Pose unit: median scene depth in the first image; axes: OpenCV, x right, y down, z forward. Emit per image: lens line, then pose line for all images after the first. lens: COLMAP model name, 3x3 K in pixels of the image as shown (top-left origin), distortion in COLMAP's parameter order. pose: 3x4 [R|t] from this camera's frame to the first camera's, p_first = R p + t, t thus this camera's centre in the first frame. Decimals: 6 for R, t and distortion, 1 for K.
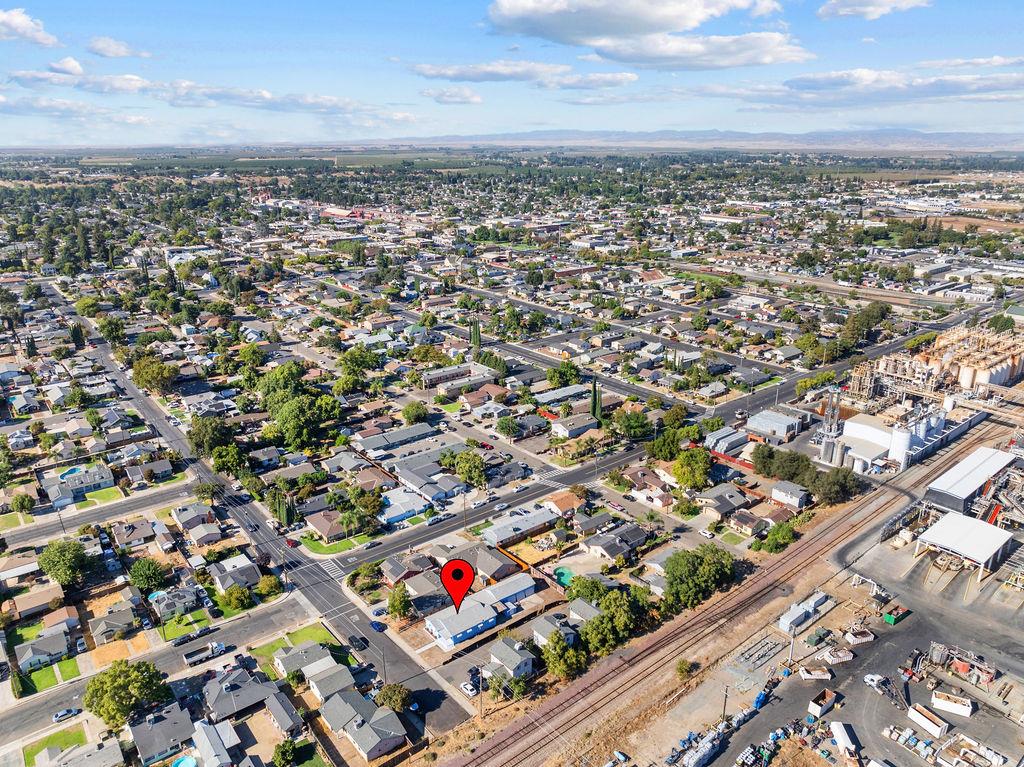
lens RADIAL K [[719.9, 0, 512.0], [0, 719.9, 383.5], [0, 0, 1]] dist [-0.025941, -0.003423]
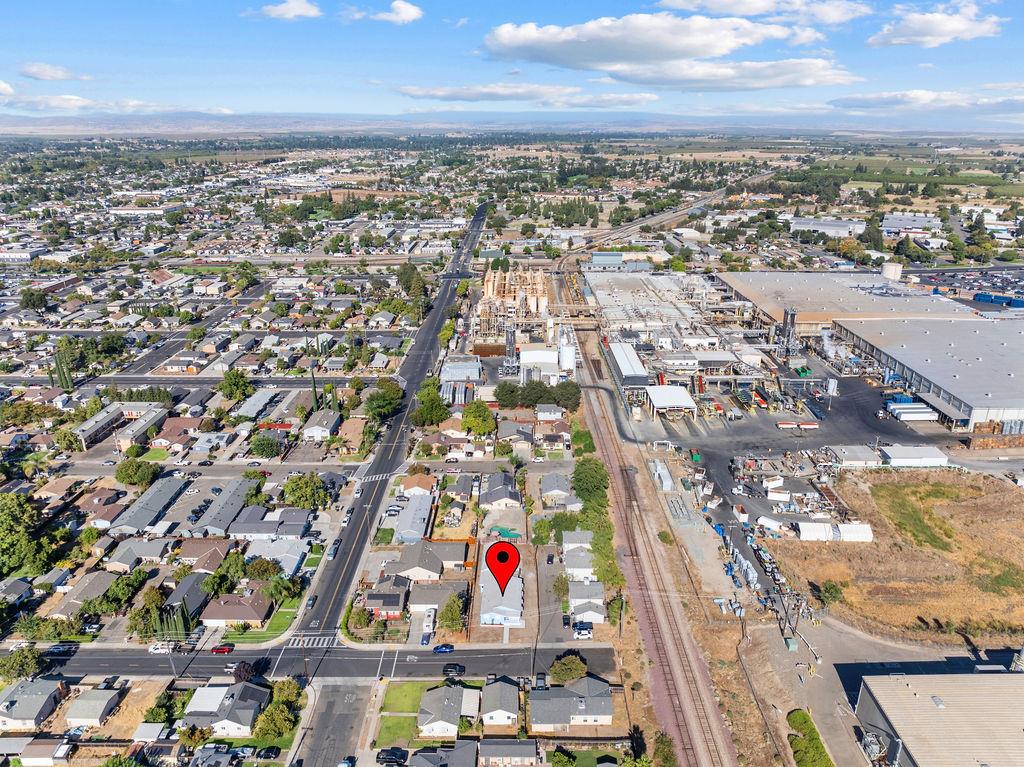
lens RADIAL K [[719.9, 0, 512.0], [0, 719.9, 383.5], [0, 0, 1]] dist [-0.025941, -0.003423]
pose [[0.636640, -0.260404, 0.725865, -0.441469], [0.245221, 0.960766, 0.129596, -0.057166], [-0.731134, 0.095491, 0.675518, 0.165800]]
